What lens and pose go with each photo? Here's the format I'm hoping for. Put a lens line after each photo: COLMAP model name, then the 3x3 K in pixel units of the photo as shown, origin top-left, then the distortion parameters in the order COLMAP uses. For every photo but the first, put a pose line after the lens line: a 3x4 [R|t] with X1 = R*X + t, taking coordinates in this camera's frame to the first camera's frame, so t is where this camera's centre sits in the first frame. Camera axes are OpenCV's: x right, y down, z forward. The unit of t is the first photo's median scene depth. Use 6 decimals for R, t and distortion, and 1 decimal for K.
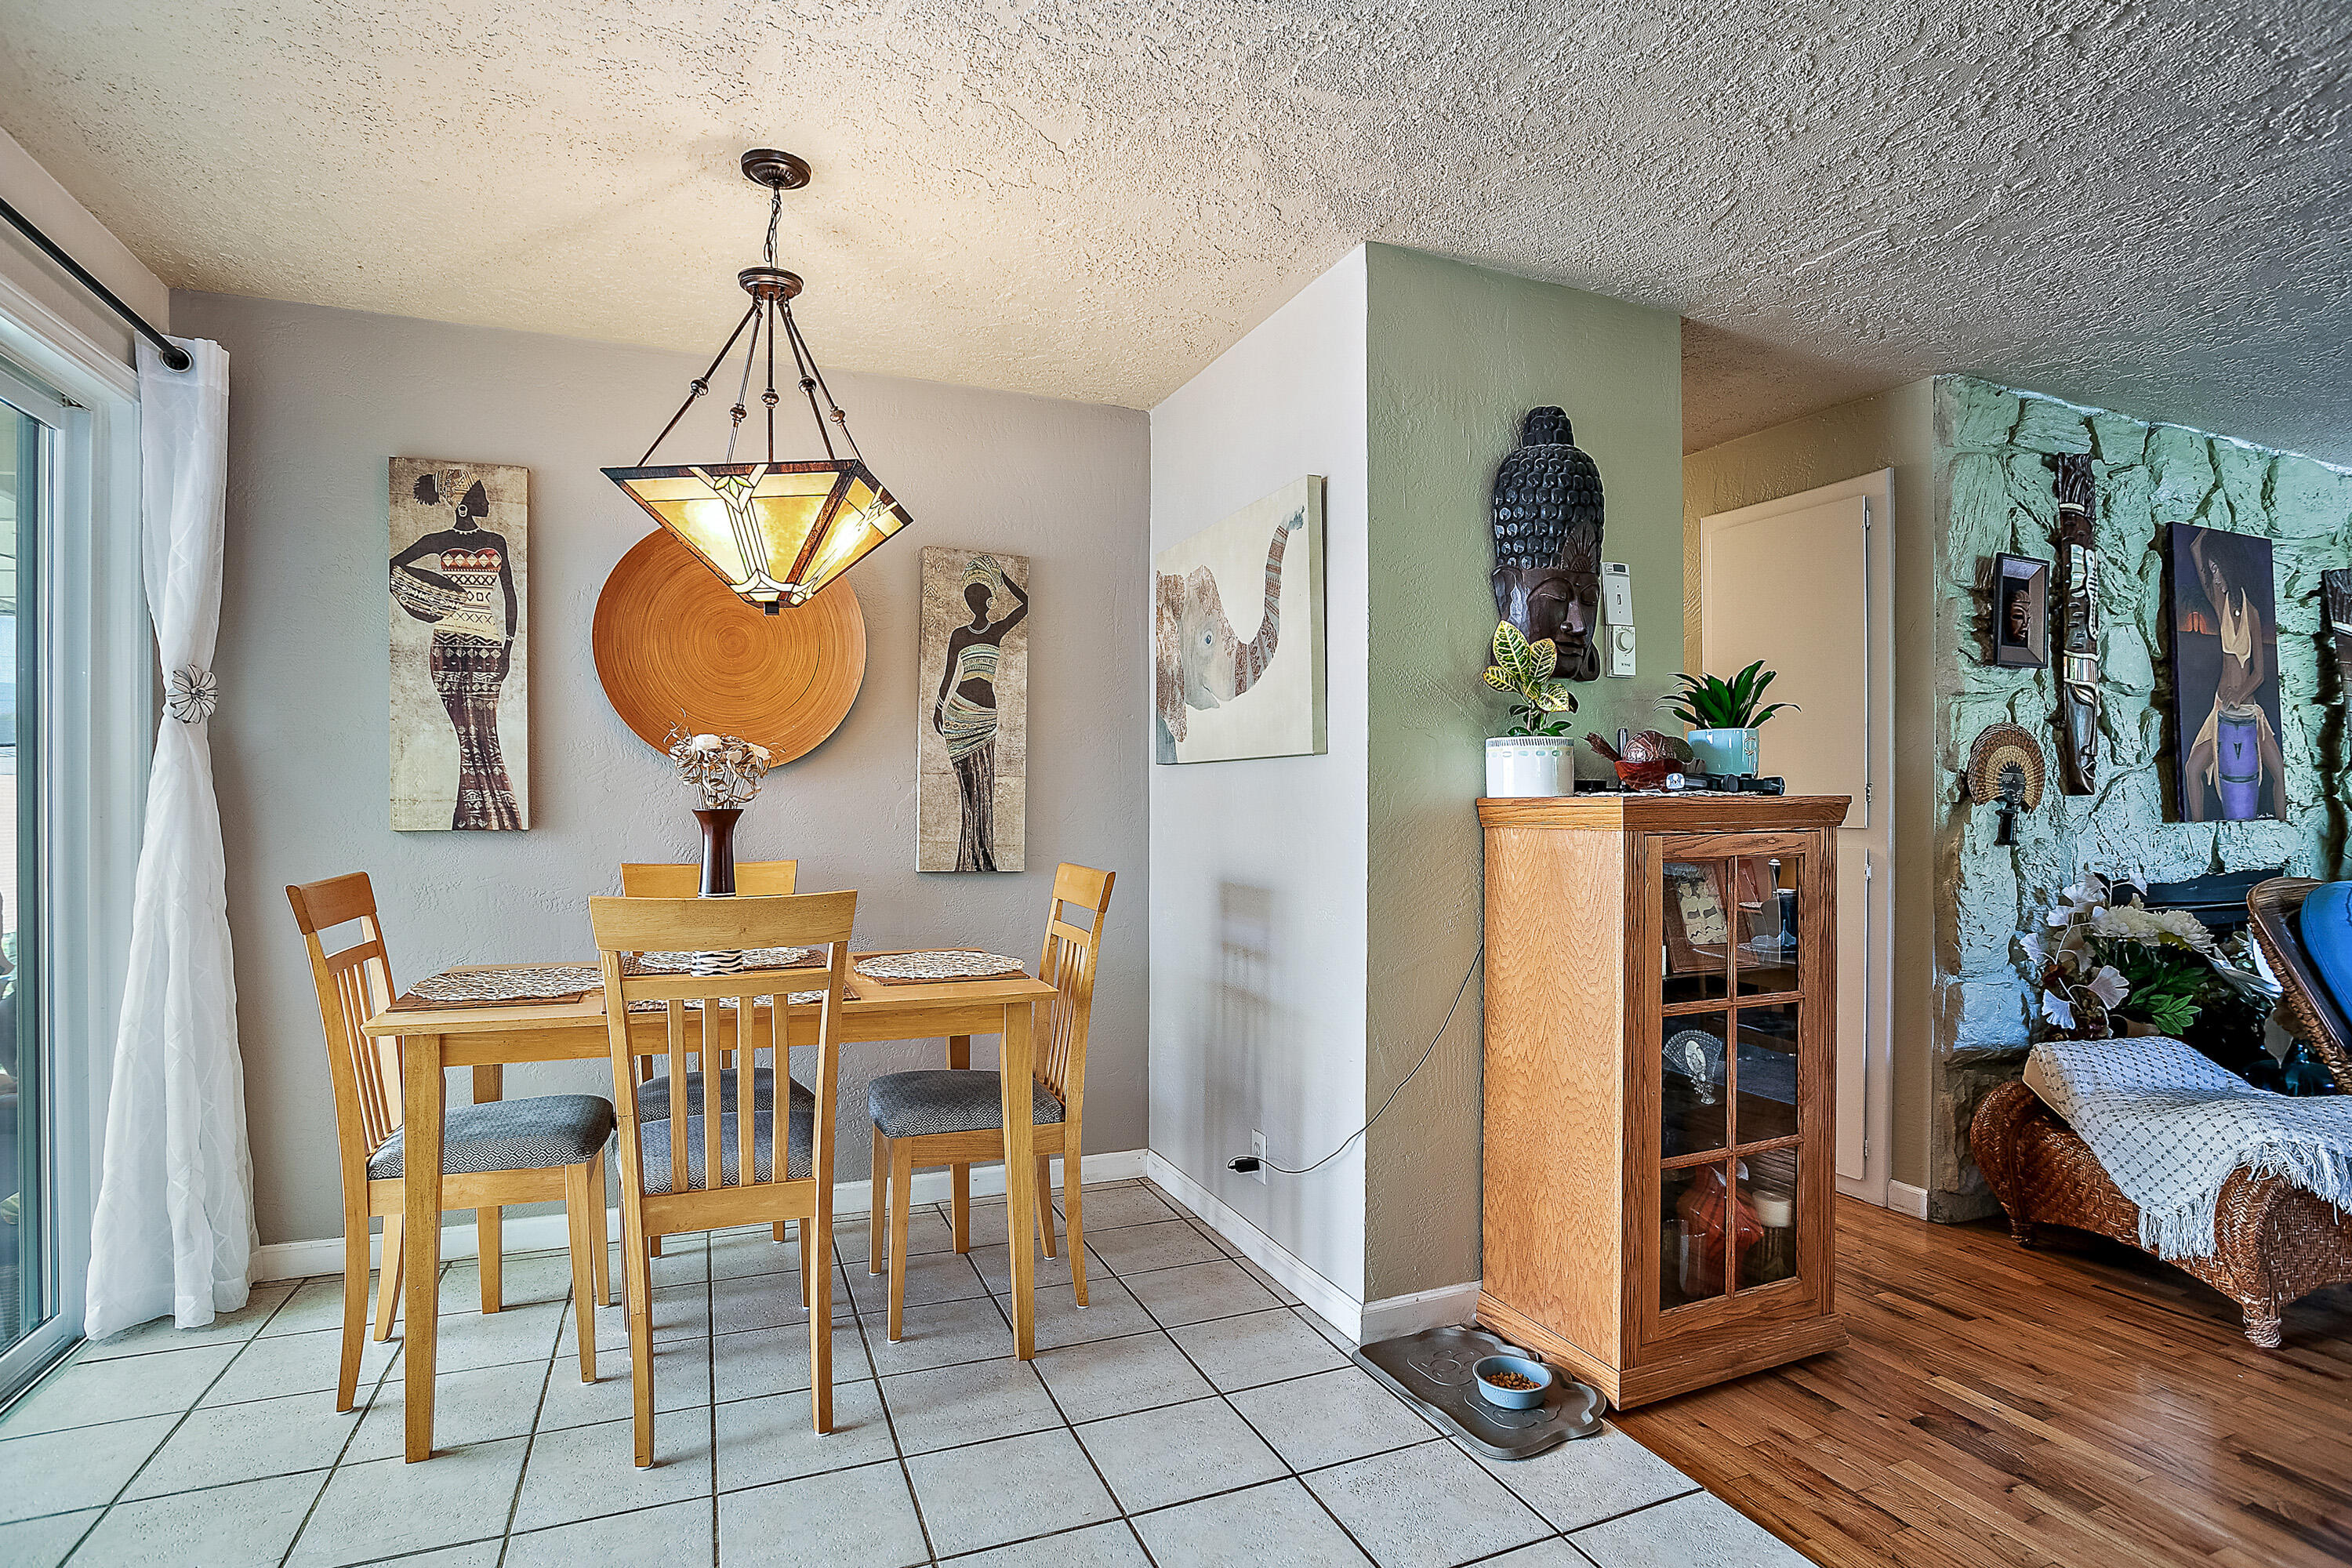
lens RADIAL K [[1174.2, 0, 1175.7], [0, 1174.2, 780.2], [0, 0, 1]] dist [-0.029829, 0.003867]
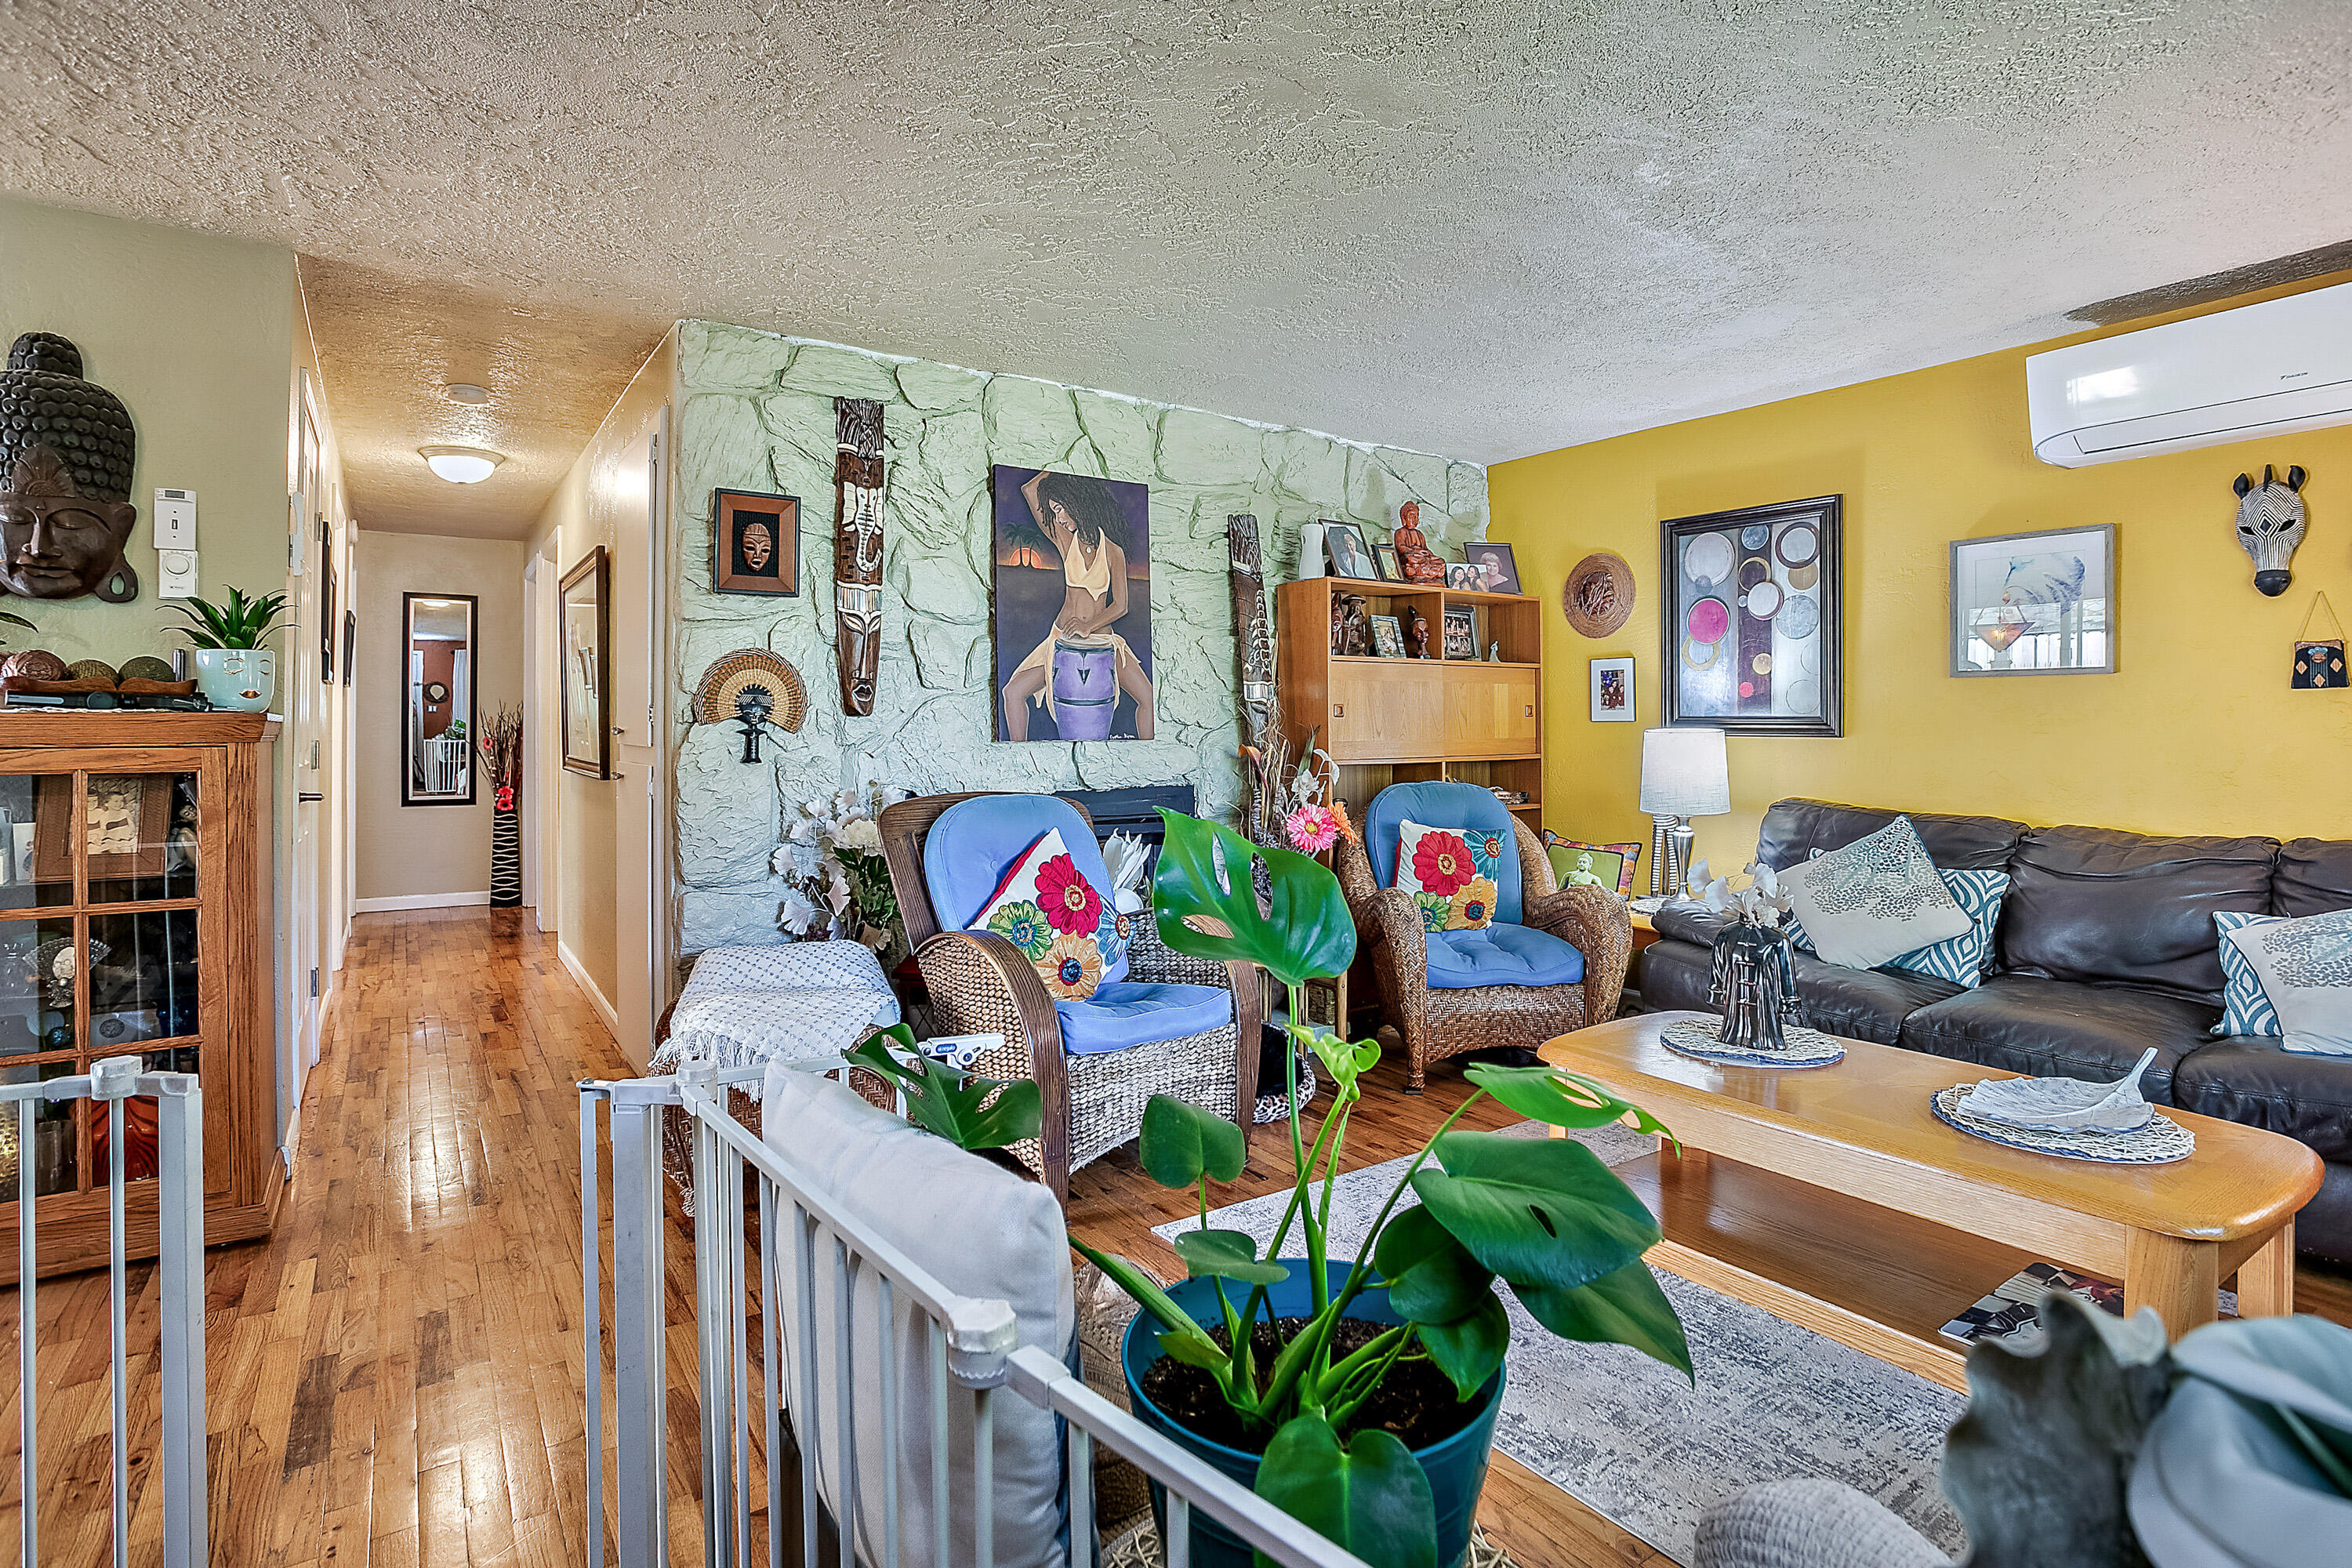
lens RADIAL K [[1174.2, 0, 1148.7], [0, 1174.2, 721.1], [0, 0, 1]] dist [-0.029829, 0.003867]
pose [[0.985278, -0.000149, 0.170962, 0.873894], [-0.001559, 0.999950, 0.009858, 0.006553], [-0.170955, -0.009979, 0.985228, -0.125147]]
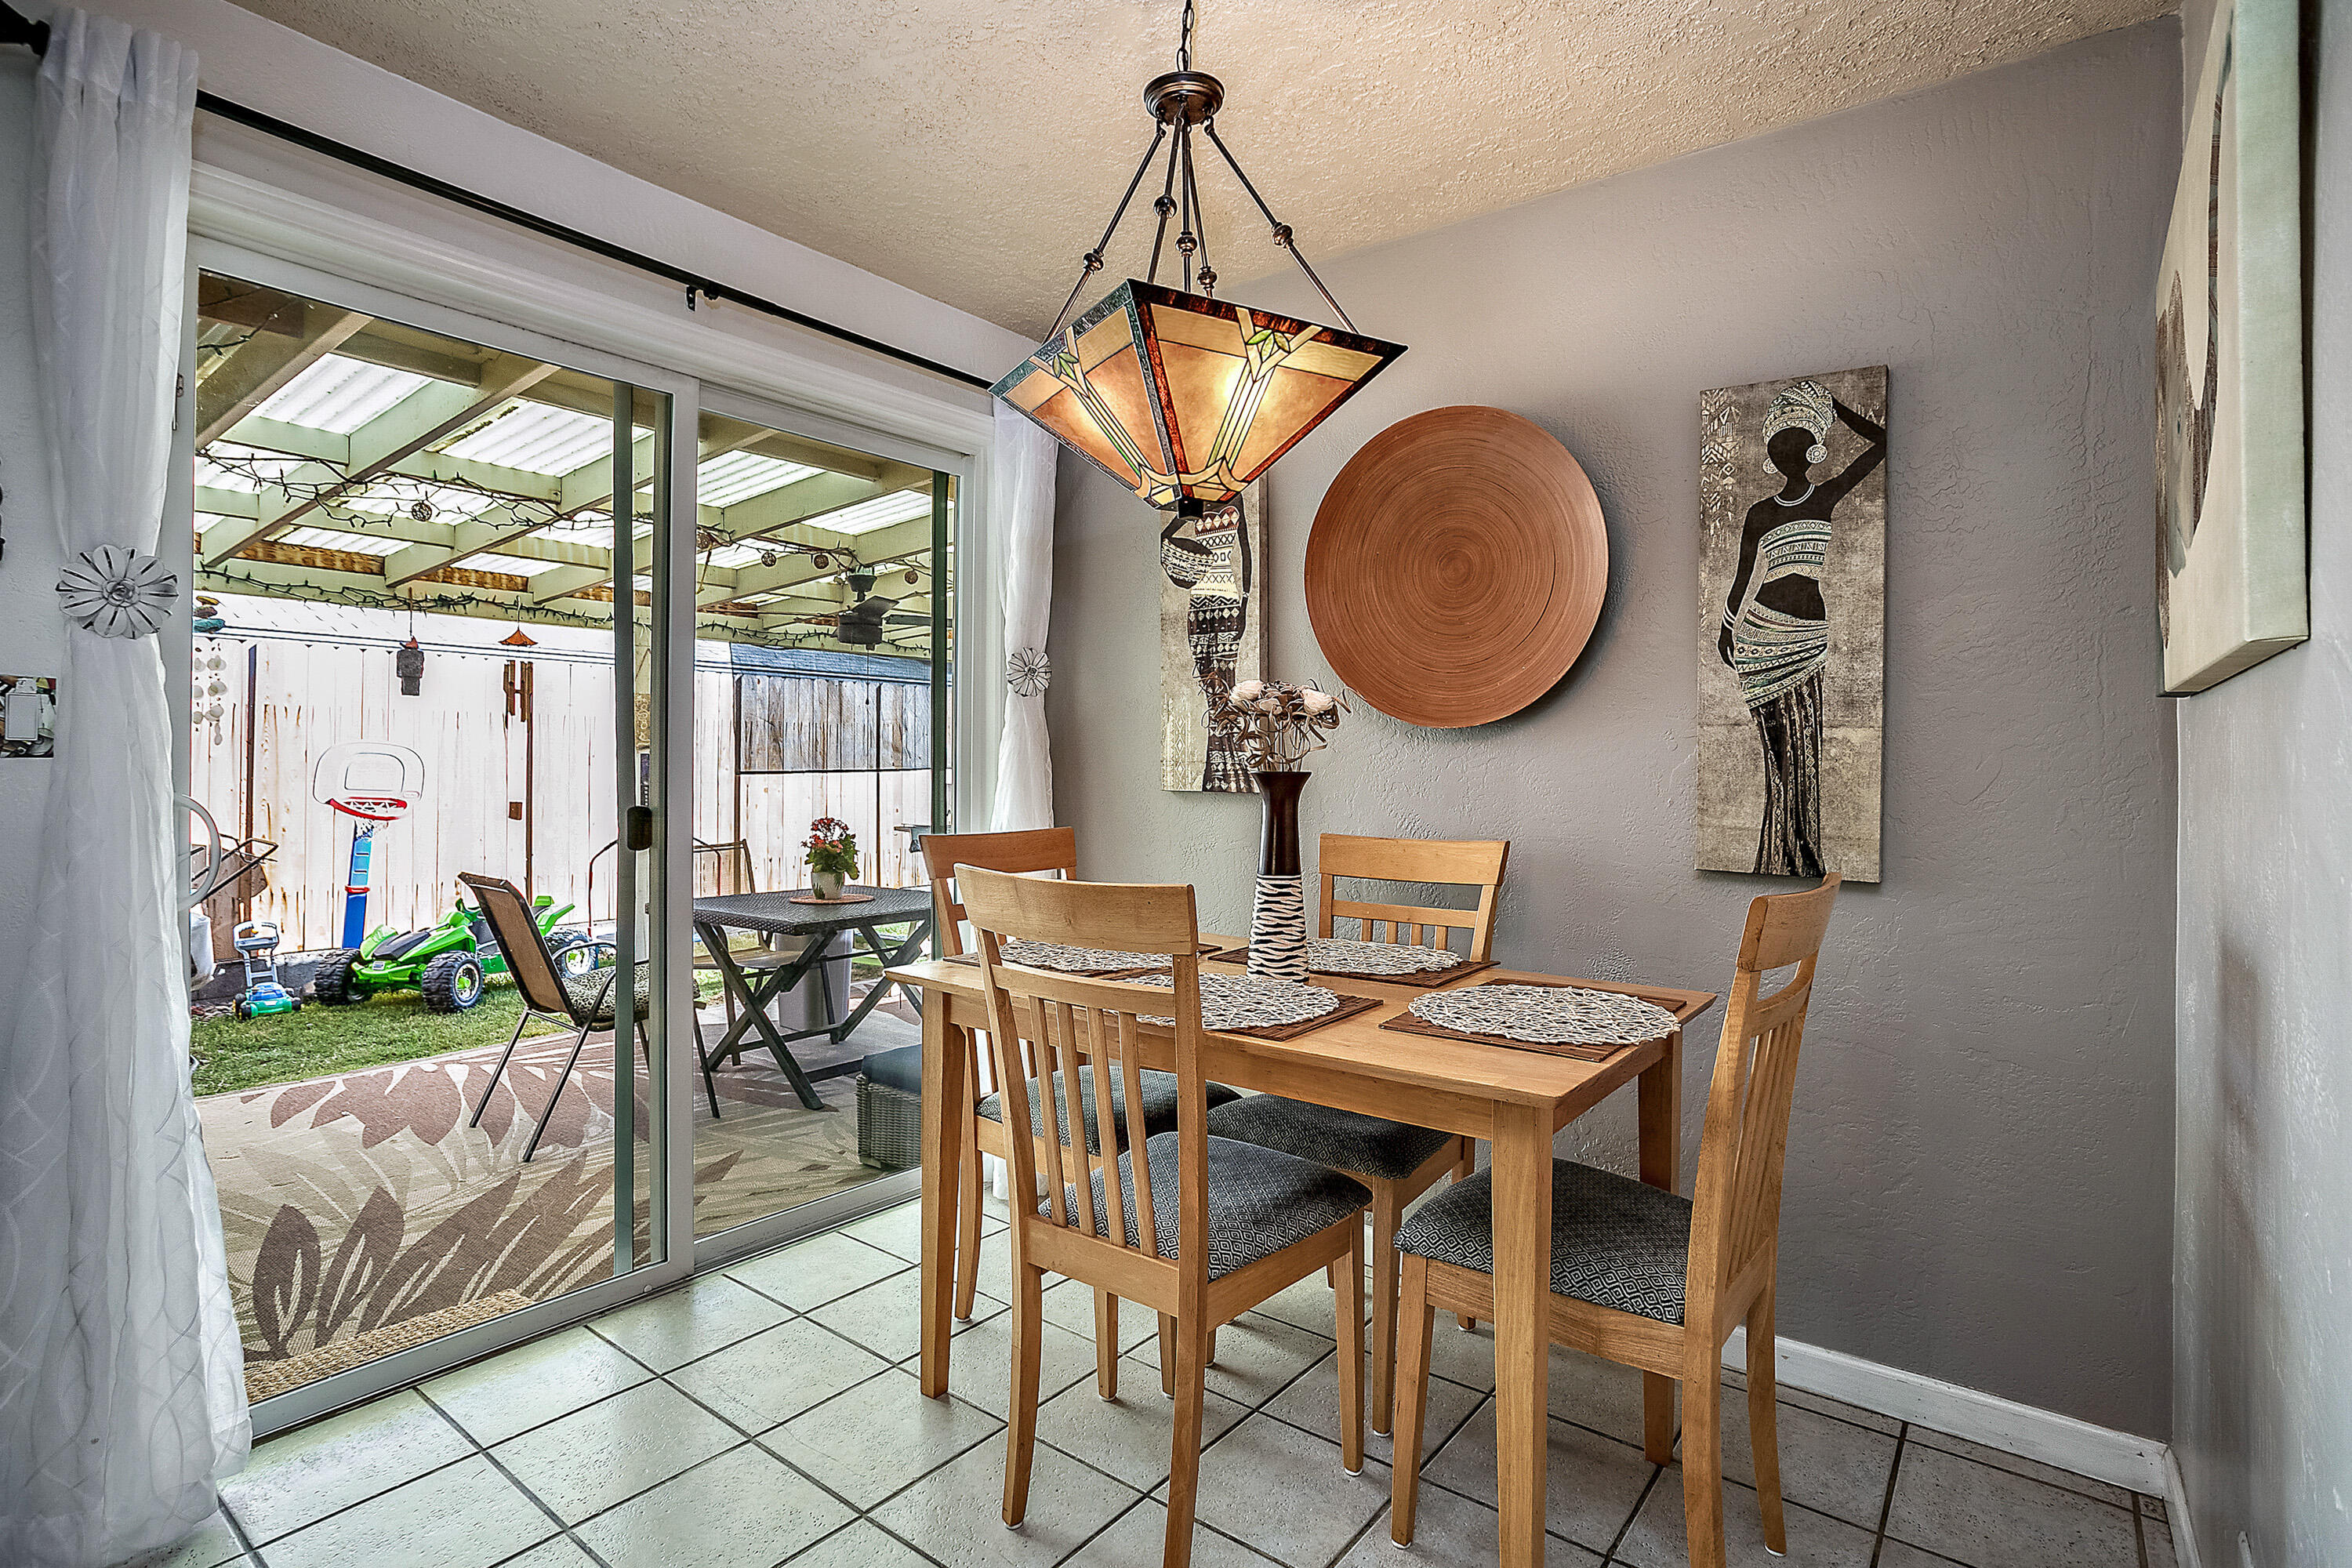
lens RADIAL K [[1174.2, 0, 1224.0], [0, 1174.2, 751.2], [0, 0, 1]] dist [-0.029829, 0.003867]
pose [[0.514174, -0.005054, -0.857671, 0.222098], [0.007195, 0.999973, -0.001579, 0.008363], [0.857656, -0.005359, 0.514196, 0.413490]]
